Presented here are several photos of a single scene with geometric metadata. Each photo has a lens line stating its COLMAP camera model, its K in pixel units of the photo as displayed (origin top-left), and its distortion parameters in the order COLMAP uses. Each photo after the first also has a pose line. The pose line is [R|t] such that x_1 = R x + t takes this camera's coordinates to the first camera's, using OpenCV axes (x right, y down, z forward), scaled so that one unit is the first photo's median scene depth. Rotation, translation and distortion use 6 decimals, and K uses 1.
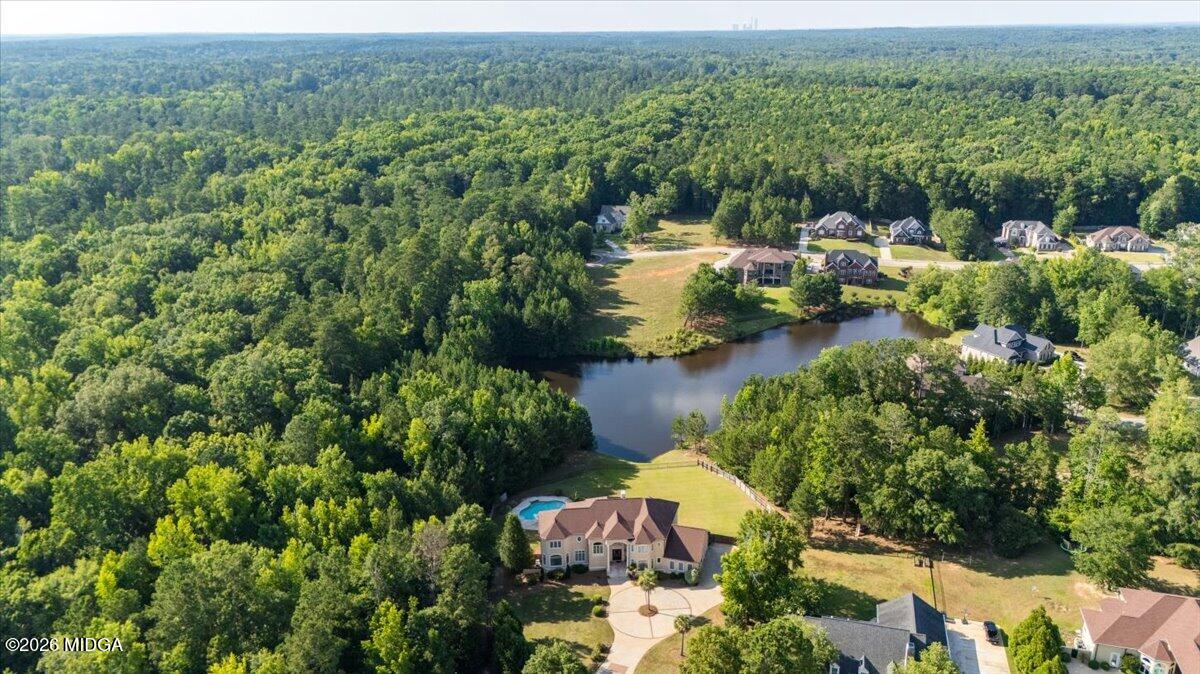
lens RADIAL K [[924.4, 0, 600.0], [0, 924.4, 337.0], [0, 0, 1]] dist [0.097286, -0.086450]
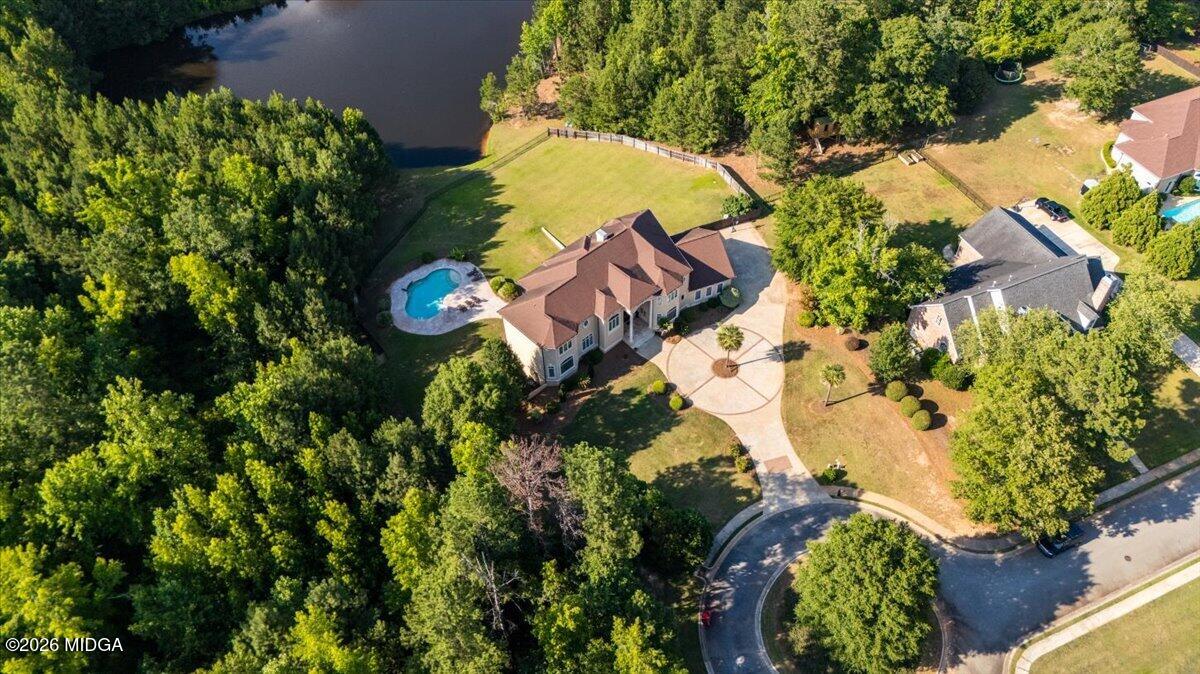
lens RADIAL K [[924.4, 0, 600.0], [0, 924.4, 337.0], [0, 0, 1]] dist [0.097286, -0.086450]
pose [[0.790256, -0.470078, 0.393093, -0.157417], [0.234822, 0.824836, 0.514300, -0.069477], [-0.565998, -0.314122, 0.762216, 0.247939]]
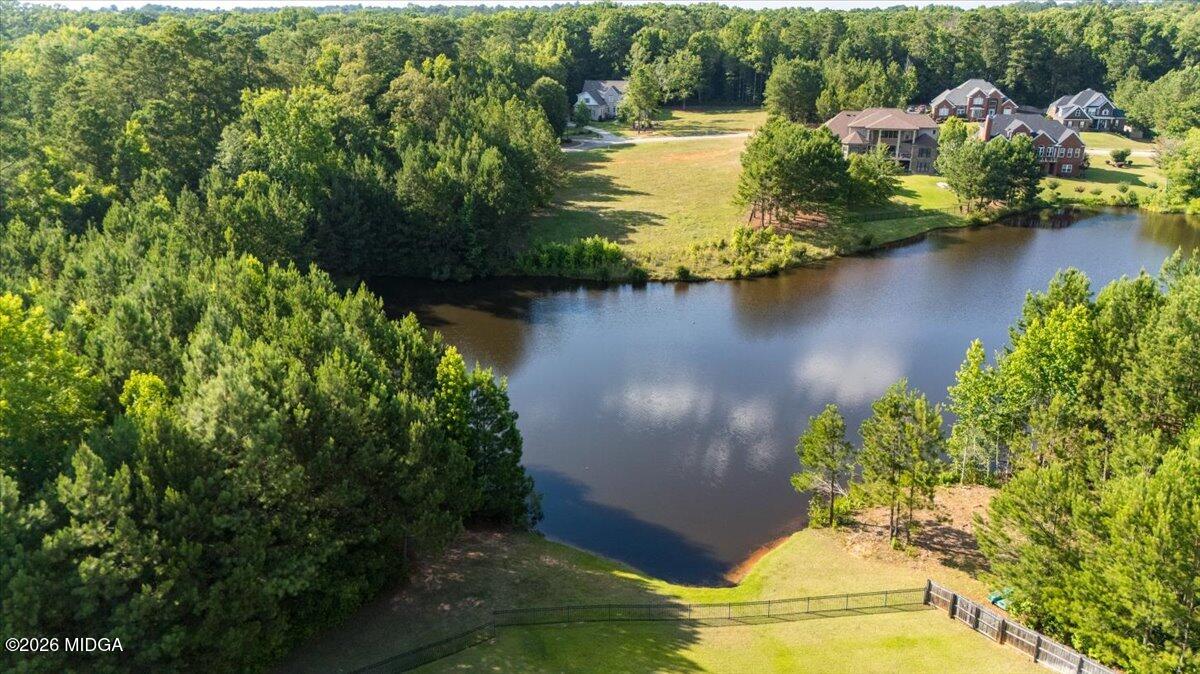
lens RADIAL K [[924.4, 0, 600.0], [0, 924.4, 337.0], [0, 0, 1]] dist [0.097286, -0.086450]
pose [[0.999938, 0.003294, 0.010677, 0.008966], [-0.003331, 0.999989, 0.003427, 0.043819], [-0.010665, -0.003462, 0.999937, 0.508209]]
